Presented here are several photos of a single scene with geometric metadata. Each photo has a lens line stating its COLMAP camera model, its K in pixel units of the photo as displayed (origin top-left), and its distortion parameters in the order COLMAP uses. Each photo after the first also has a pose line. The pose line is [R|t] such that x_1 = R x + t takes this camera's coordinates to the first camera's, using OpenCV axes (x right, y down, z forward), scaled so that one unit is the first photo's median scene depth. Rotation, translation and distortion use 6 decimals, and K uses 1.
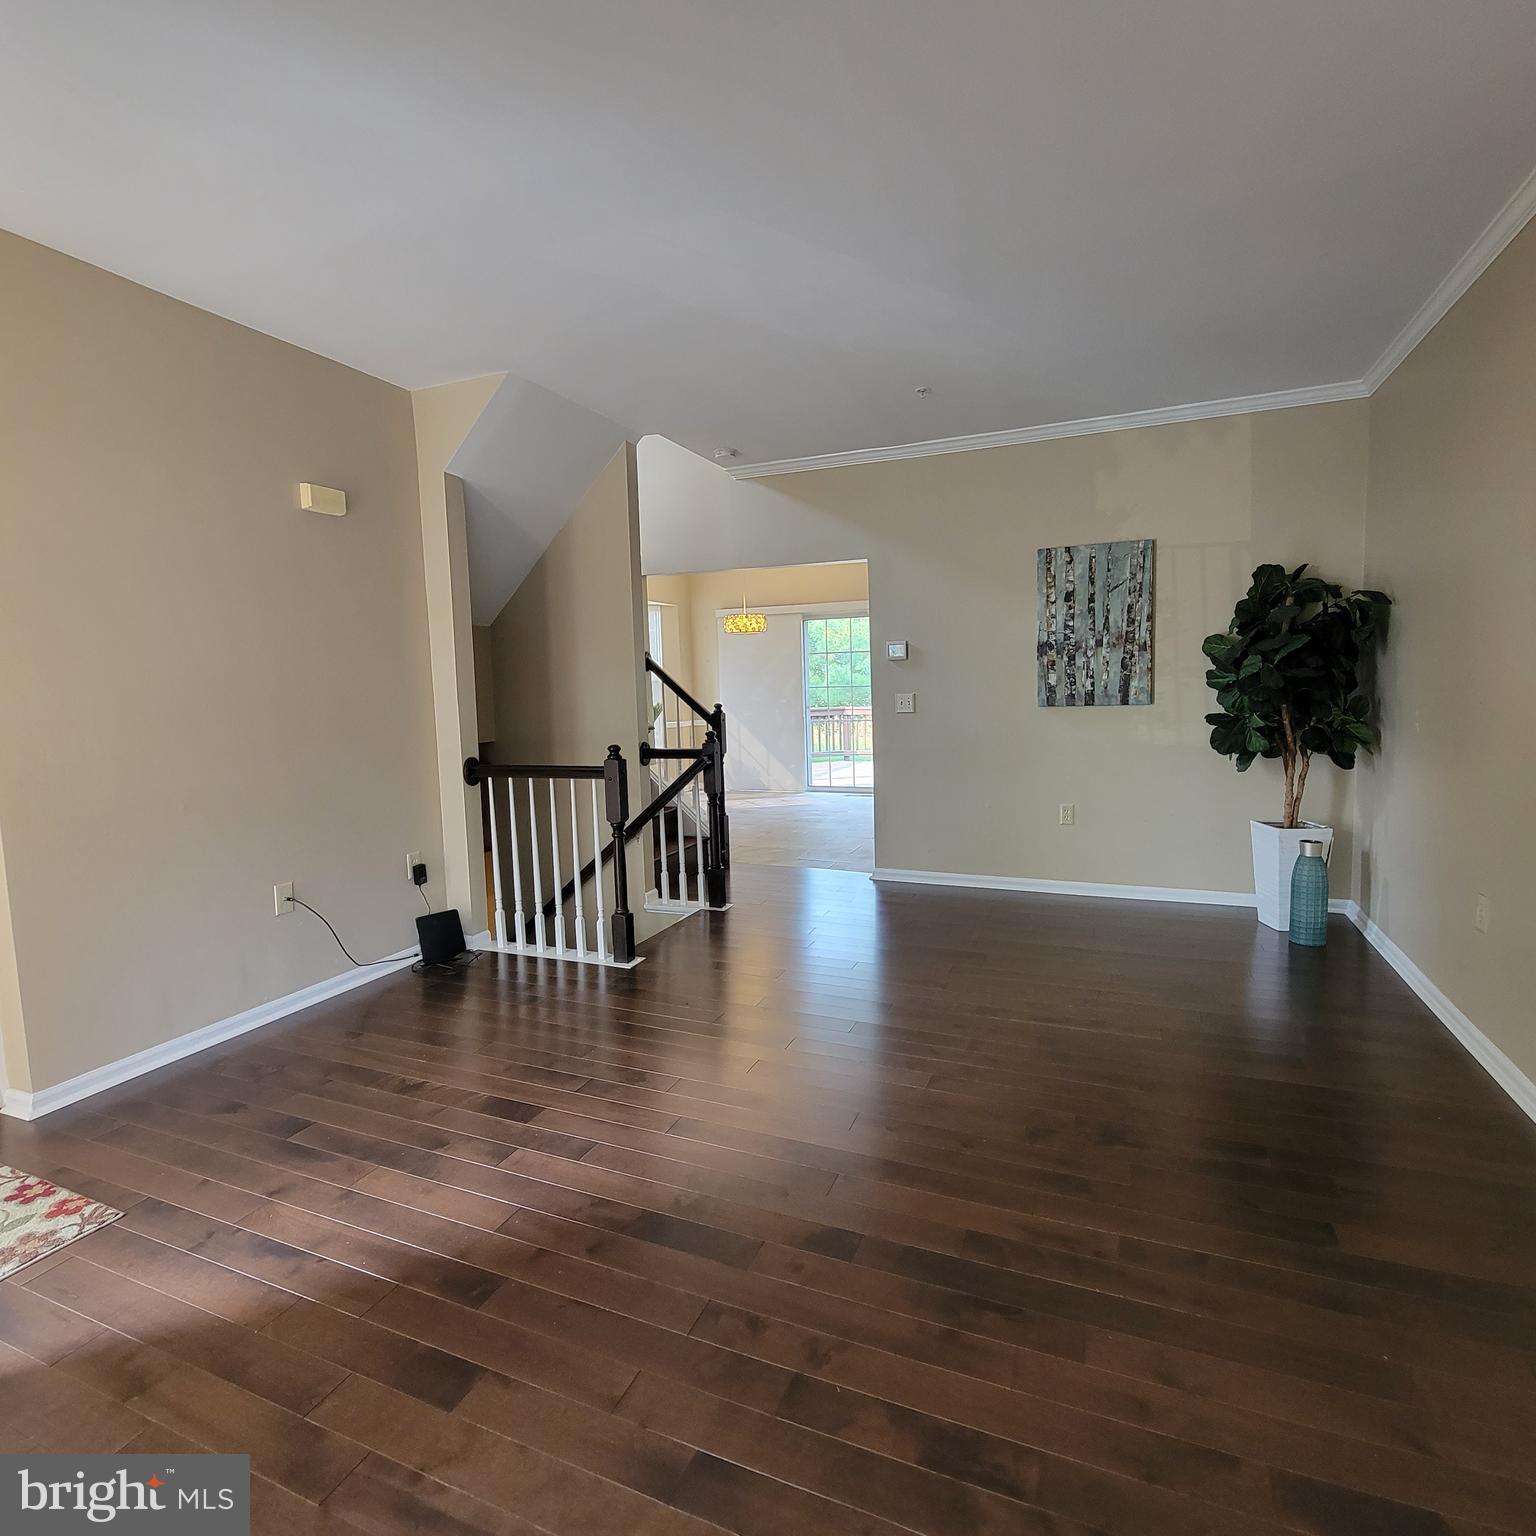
lens RADIAL K [[839.5, 0, 755.9], [0, 839.5, 767.0], [0, 0, 1]] dist [-0.000281, -0.001205]
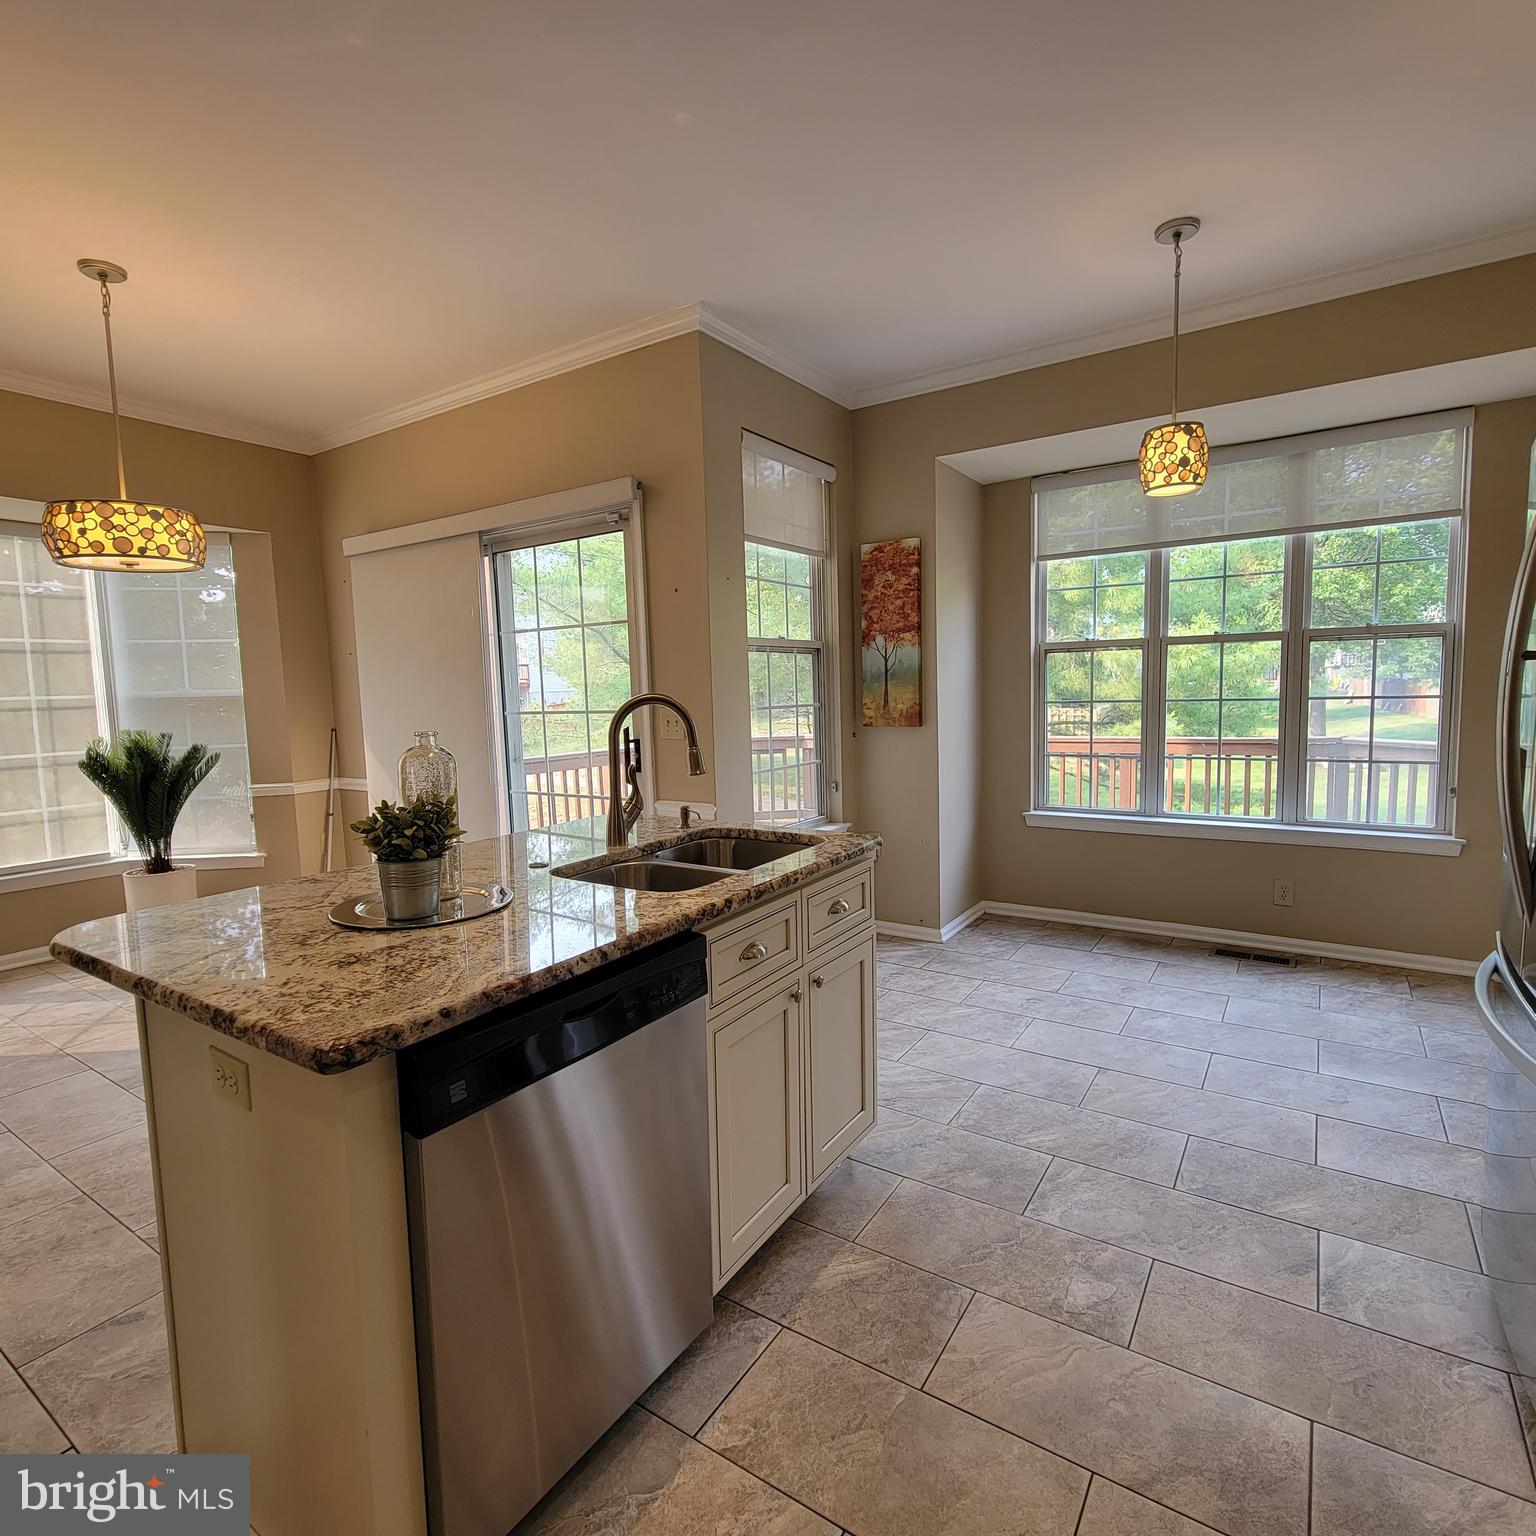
lens RADIAL K [[839.5, 0, 765.5], [0, 839.5, 769.1], [0, 0, 1]] dist [-0.000281, -0.001205]
pose [[0.985336, 0.013125, -0.170119, 0.527634], [-0.013602, 0.999906, -0.001639, -0.135919], [0.170082, 0.003929, 0.985422, 1.221428]]
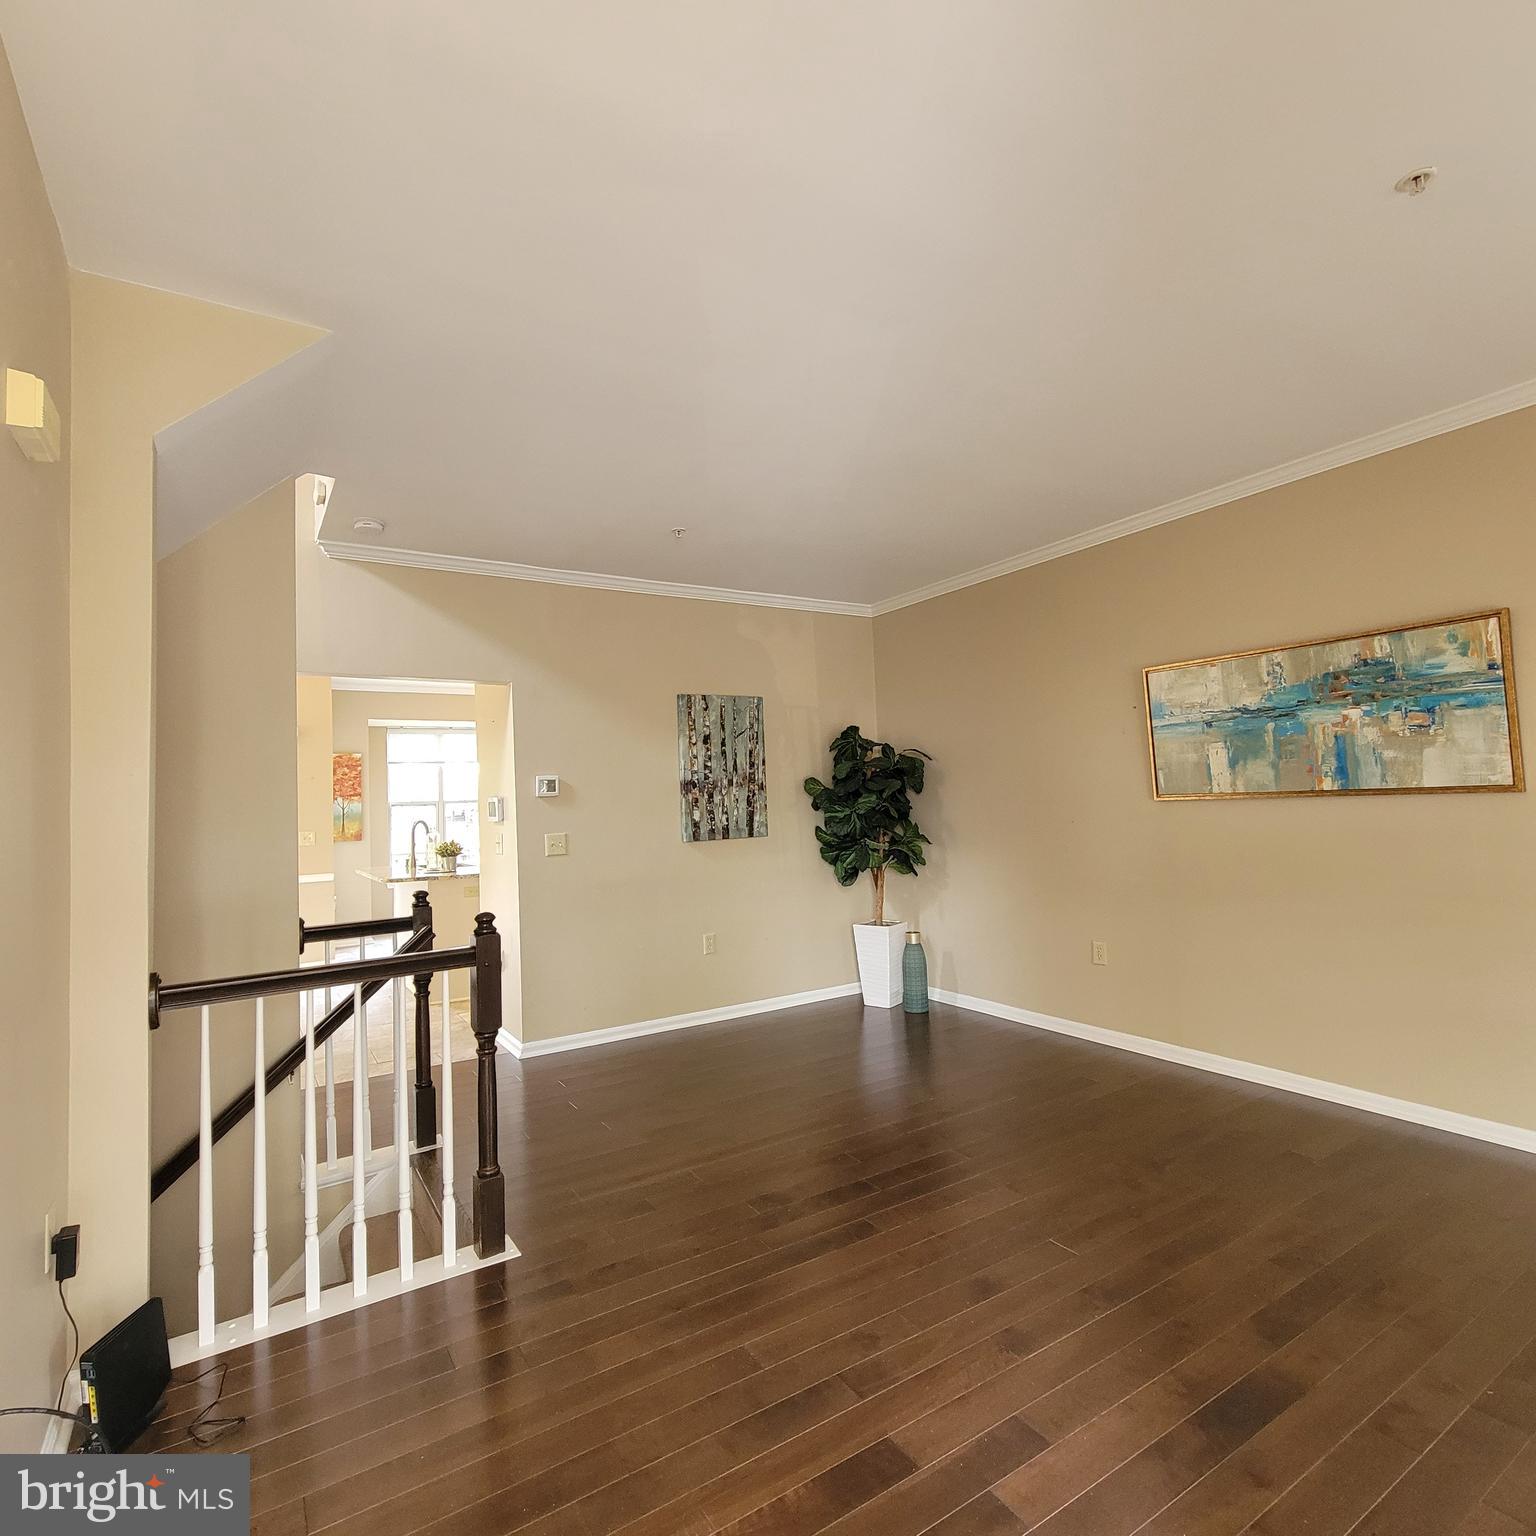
lens RADIAL K [[839.5, 0, 762.1], [0, 839.5, 767.4], [0, 0, 1]] dist [-0.000281, -0.001205]
pose [[0.566067, 0.038535, 0.823458, -0.485081], [0.106110, 0.987191, -0.119139, -0.030288], [-0.817502, 0.154818, 0.554727, 0.343887]]
